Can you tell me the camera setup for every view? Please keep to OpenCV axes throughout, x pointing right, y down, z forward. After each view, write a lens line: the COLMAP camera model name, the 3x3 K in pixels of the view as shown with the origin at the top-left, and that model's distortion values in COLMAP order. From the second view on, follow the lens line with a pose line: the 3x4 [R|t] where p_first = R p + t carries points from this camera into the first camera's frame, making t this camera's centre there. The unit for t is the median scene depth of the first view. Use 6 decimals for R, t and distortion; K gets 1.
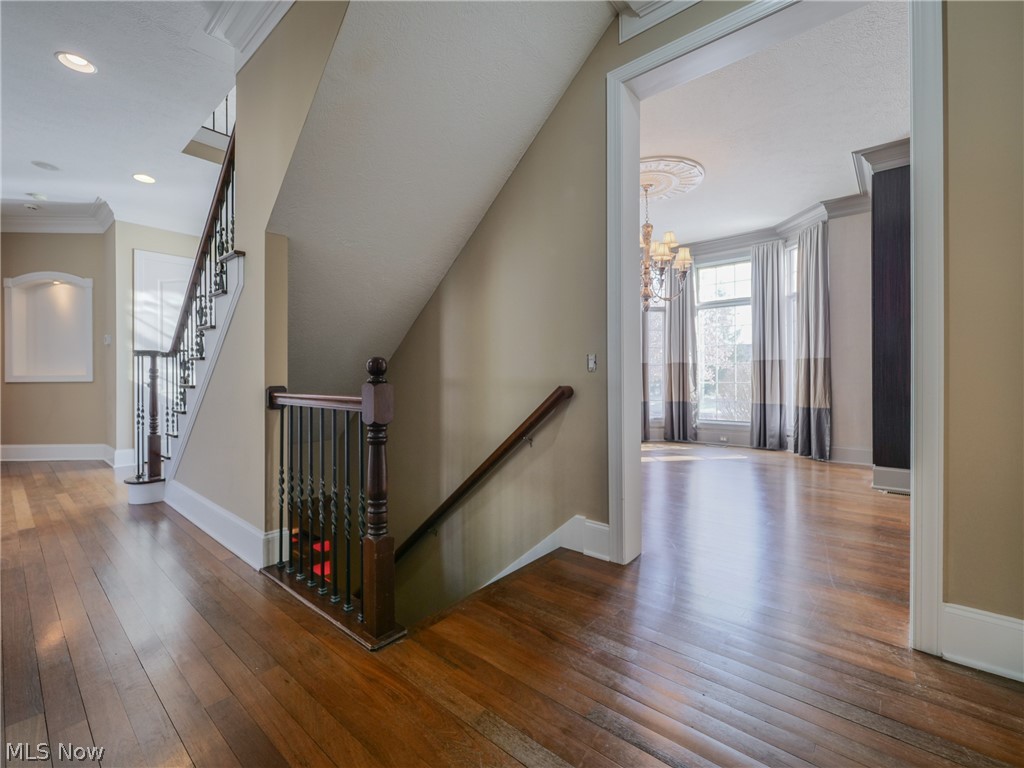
lens RADIAL K [[446.4, 0, 507.8], [0, 446.4, 380.8], [0, 0, 1]] dist [-0.001483, -0.000334]
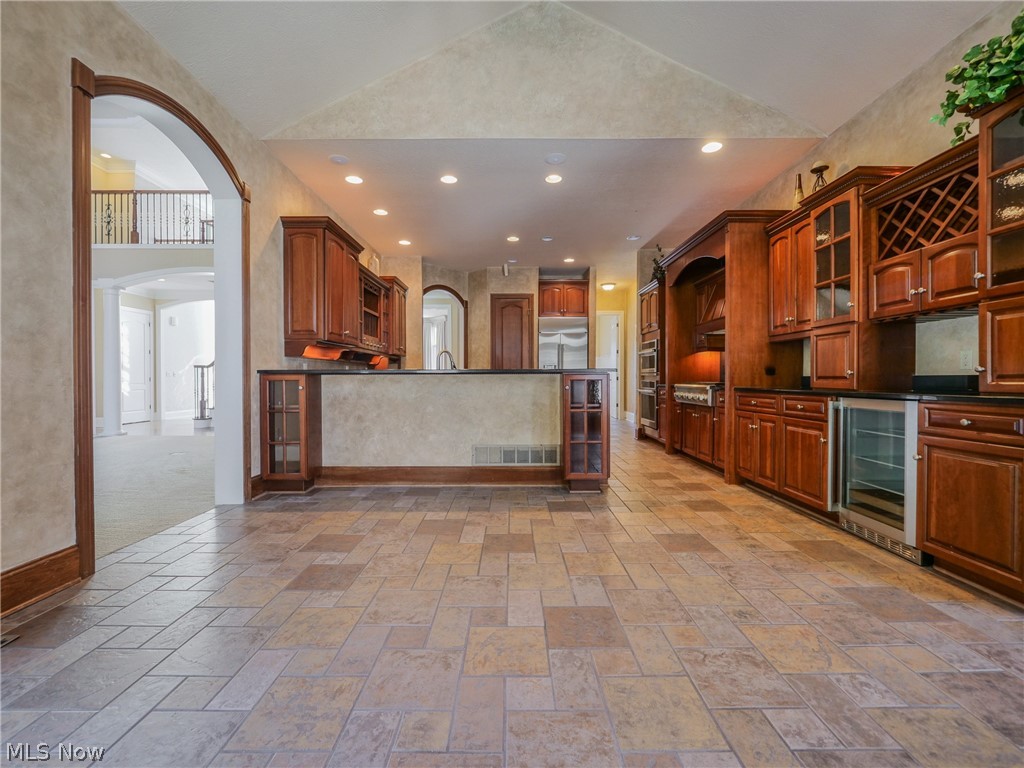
lens RADIAL K [[446.4, 0, 507.8], [0, 446.4, 380.8], [0, 0, 1]] dist [-0.001483, -0.000334]
pose [[0.759841, -0.001760, 0.650107, -0.705438], [0.004763, 0.999985, -0.002860, 0.019436], [-0.650092, 0.005269, 0.759838, -1.207378]]
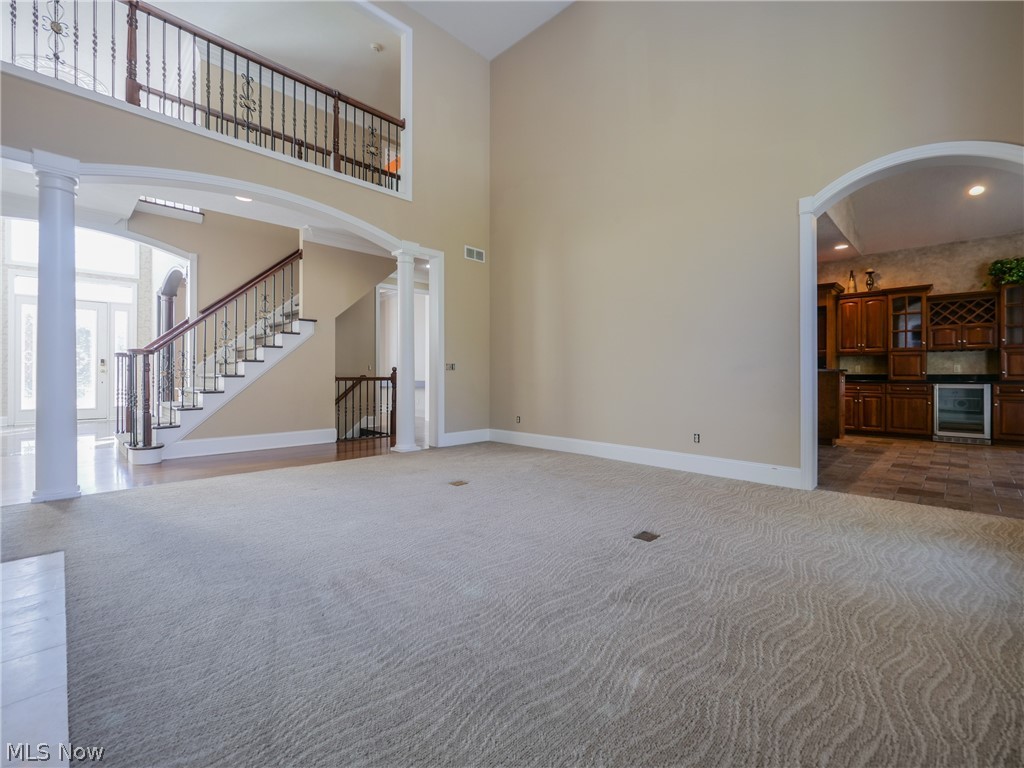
lens RADIAL K [[454.1, 0, 510.6], [0, 454.1, 374.6], [0, 0, 1]] dist [-0.000797, 0.000041]
pose [[0.066800, 0.000931, 0.997766, -1.308953], [0.006182, 0.999980, -0.001347, 0.009143], [-0.997747, 0.006259, 0.066793, -0.109880]]
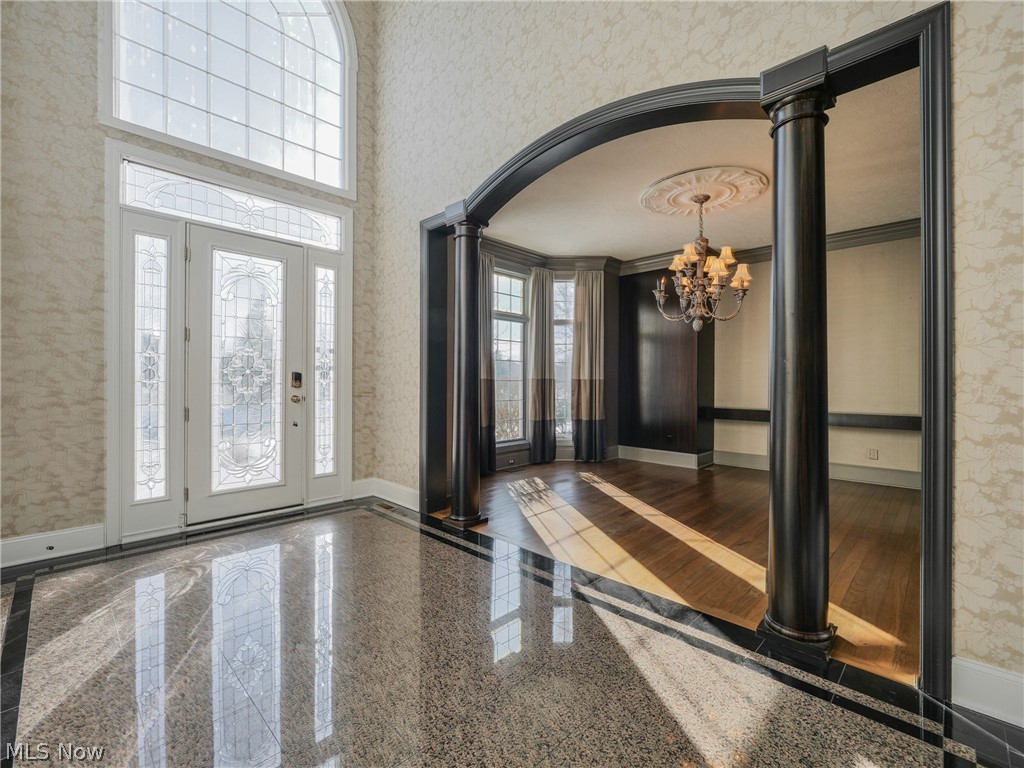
lens RADIAL K [[446.4, 0, 507.8], [0, 446.4, 380.8], [0, 0, 1]] dist [-0.001483, -0.000334]
pose [[0.060440, 0.007571, 0.998143, -0.498299], [0.006663, 0.999946, -0.007988, -0.034551], [-0.998150, 0.007133, 0.060386, 1.042843]]
